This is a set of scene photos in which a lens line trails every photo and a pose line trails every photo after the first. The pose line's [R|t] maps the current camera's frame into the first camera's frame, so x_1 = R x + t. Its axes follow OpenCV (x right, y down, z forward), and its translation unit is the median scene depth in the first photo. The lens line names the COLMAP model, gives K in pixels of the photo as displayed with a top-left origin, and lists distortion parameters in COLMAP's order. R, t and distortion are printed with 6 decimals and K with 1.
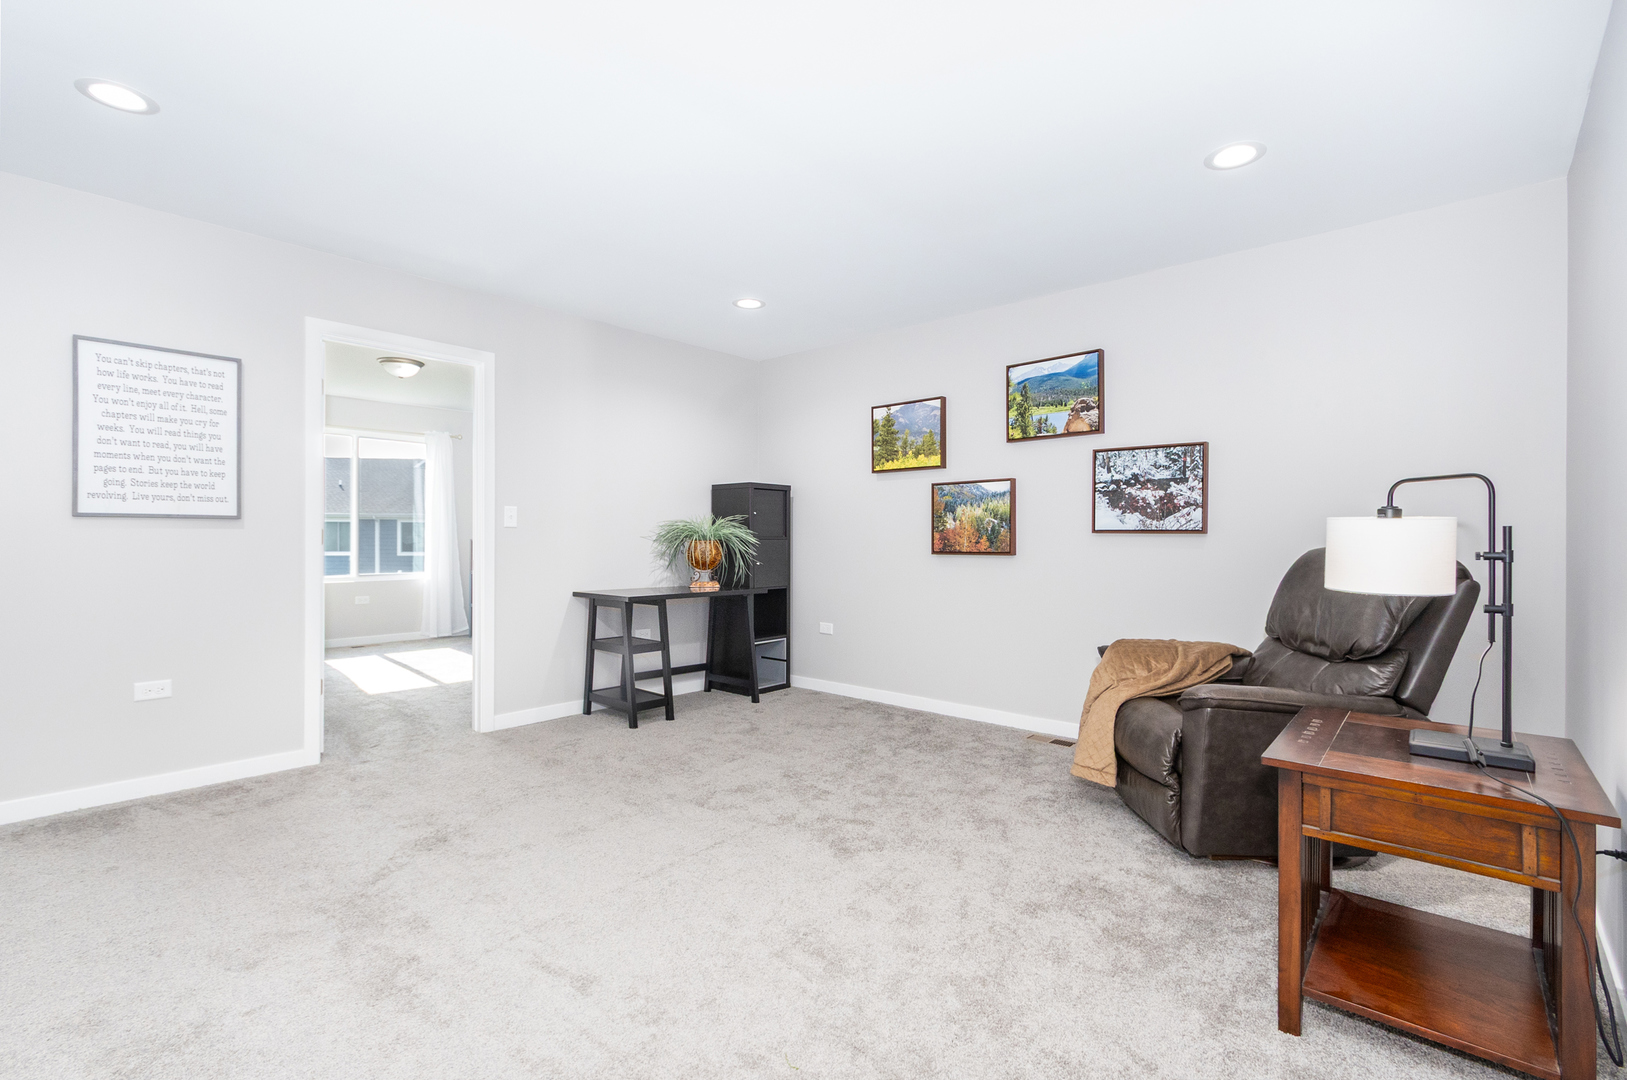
lens RADIAL K [[743.8, 0, 805.4], [0, 743.8, 544.4], [0, 0, 1]] dist [-0.003406, 0.000249]
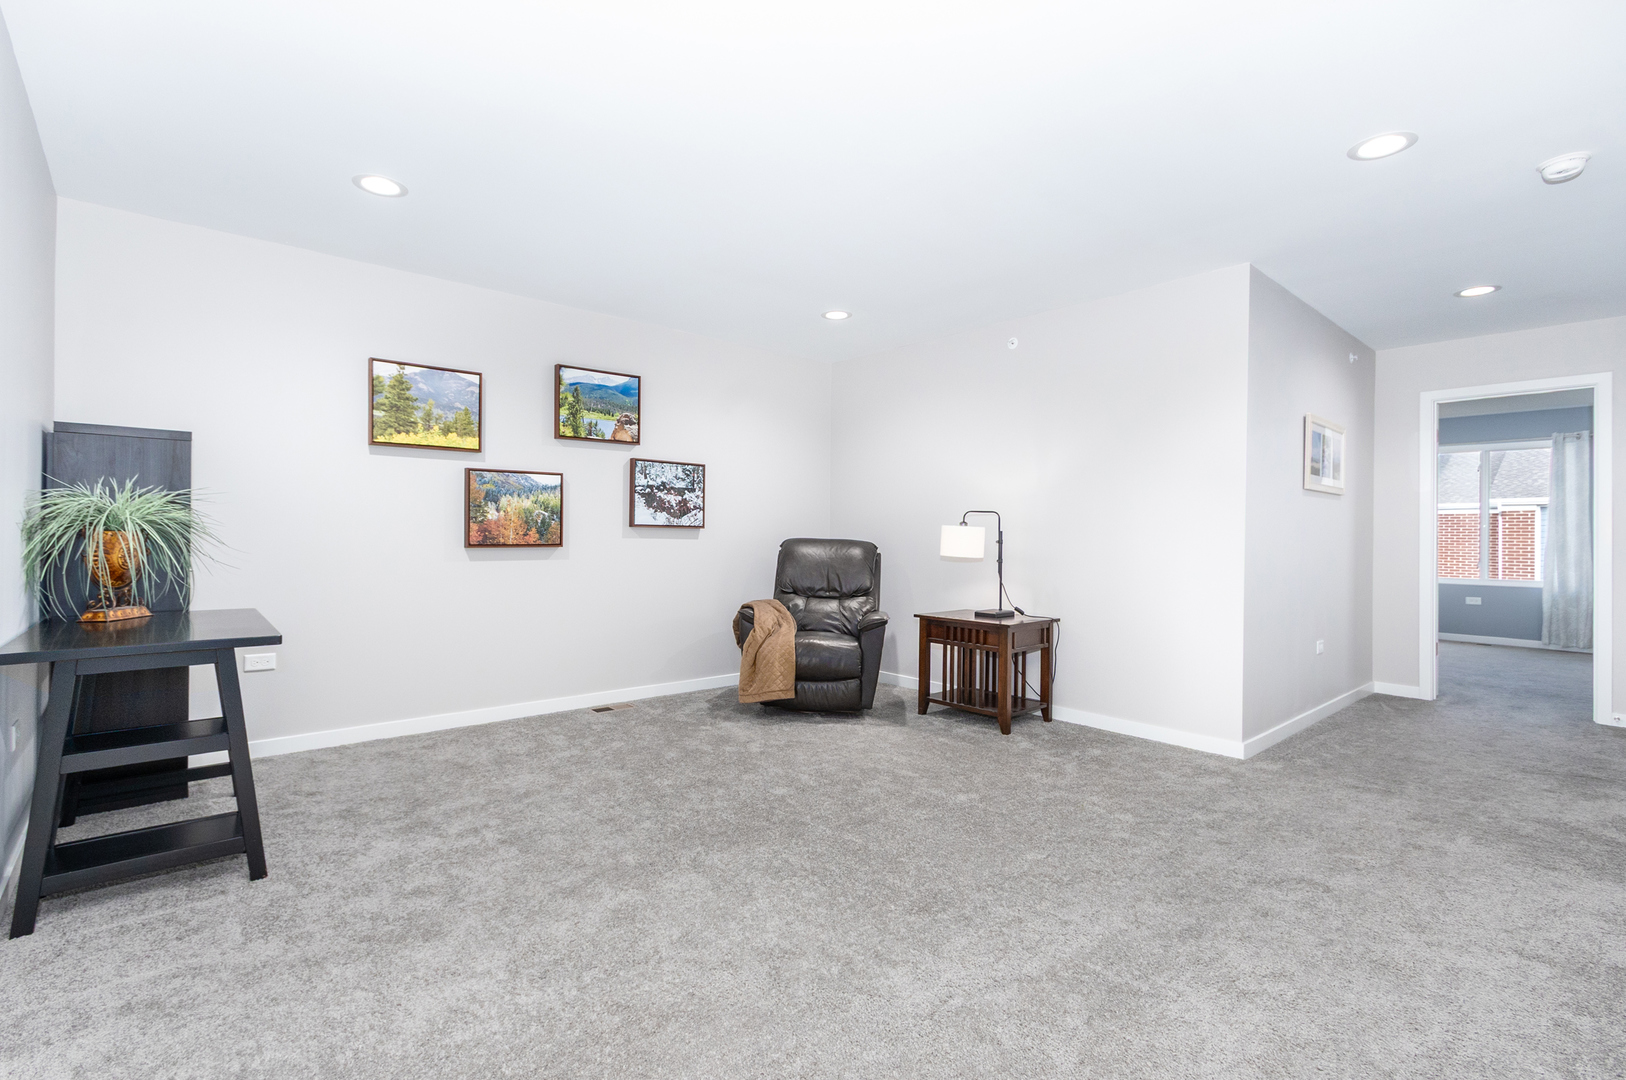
lens RADIAL K [[743.3, 0, 799.4], [0, 743.3, 531.5], [0, 0, 1]] dist [-0.003406, 0.000249]
pose [[0.116970, 0.003027, 0.993131, -0.715600], [-0.001886, 0.999994, -0.002826, -0.004928], [-0.993134, -0.001543, 0.116975, 0.545031]]
